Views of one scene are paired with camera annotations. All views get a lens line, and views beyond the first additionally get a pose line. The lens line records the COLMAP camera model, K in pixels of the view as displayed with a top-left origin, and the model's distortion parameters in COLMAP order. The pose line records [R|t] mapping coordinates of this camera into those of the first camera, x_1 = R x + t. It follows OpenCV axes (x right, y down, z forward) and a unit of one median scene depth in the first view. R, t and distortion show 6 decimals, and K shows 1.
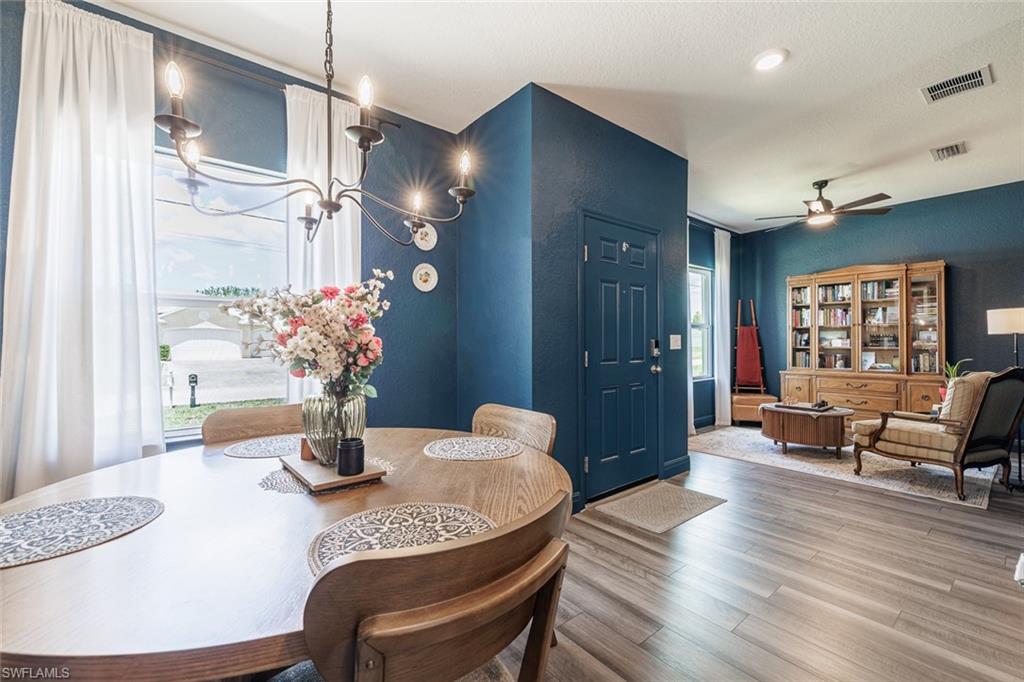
lens RADIAL K [[426.4, 0, 506.4], [0, 426.4, 341.1], [0, 0, 1]] dist [-0.000186, 0.000839]
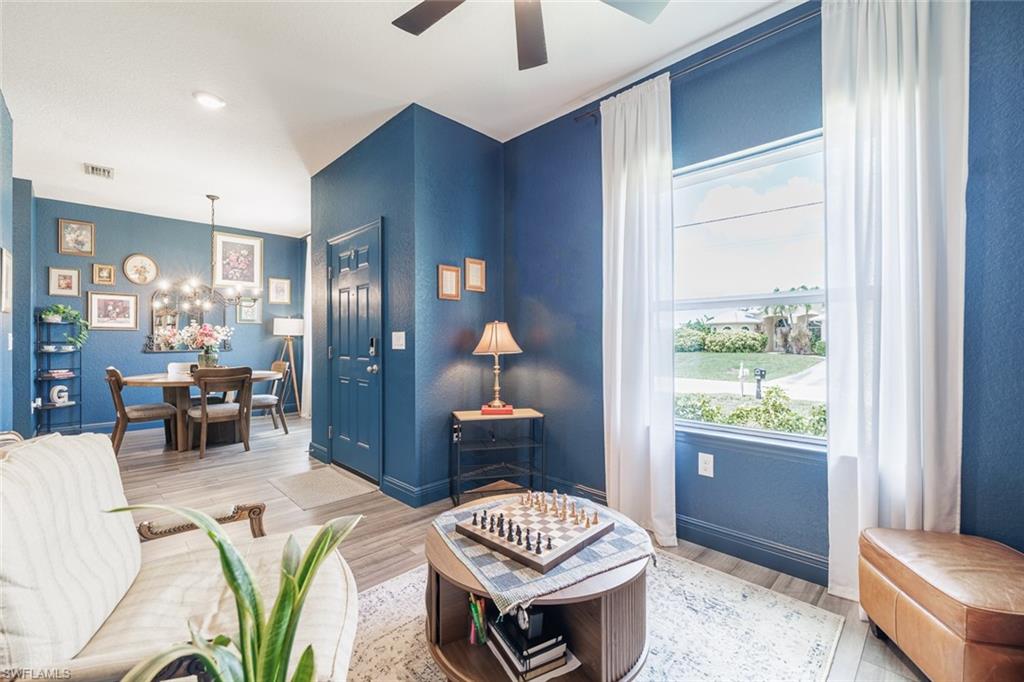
lens RADIAL K [[426.4, 0, 505.5], [0, 426.4, 338.8], [0, 0, 1]] dist [-0.000186, 0.000839]
pose [[0.105033, 0.001031, -0.994468, 0.934806], [0.002490, 0.999996, 0.001299, -0.001506], [0.994466, -0.002613, 0.105030, 0.837790]]
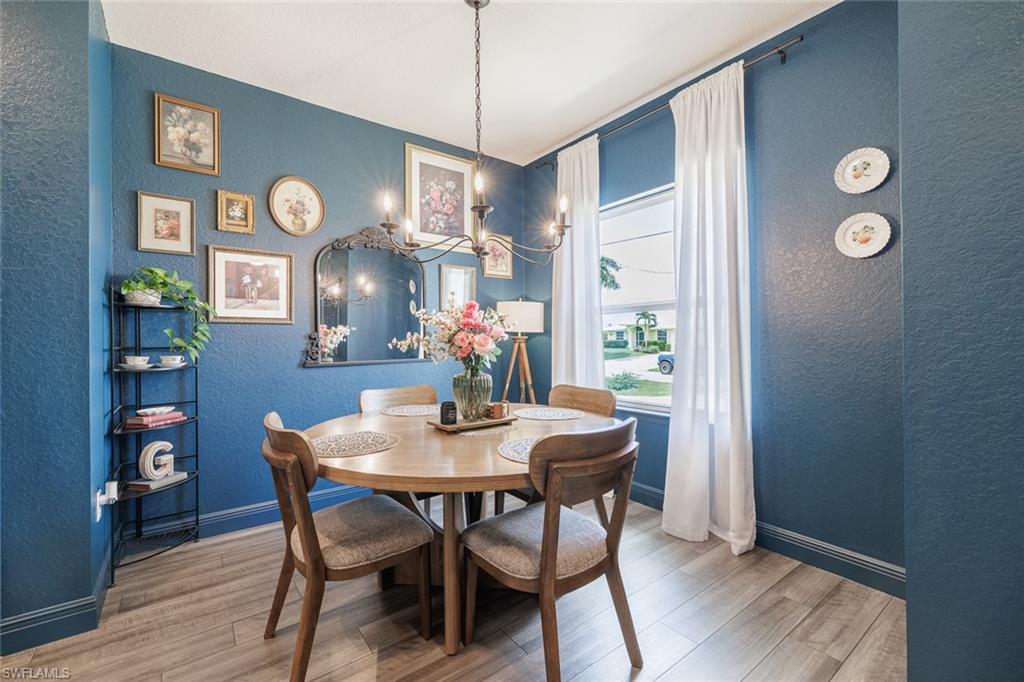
lens RADIAL K [[426.4, 0, 504.7], [0, 426.4, 339.6], [0, 0, 1]] dist [-0.000186, 0.000839]
pose [[-0.040038, 0.000259, -0.999198, 0.926532], [0.010443, 0.999945, -0.000159, -0.001490], [0.999144, -0.010441, -0.040039, 0.831005]]
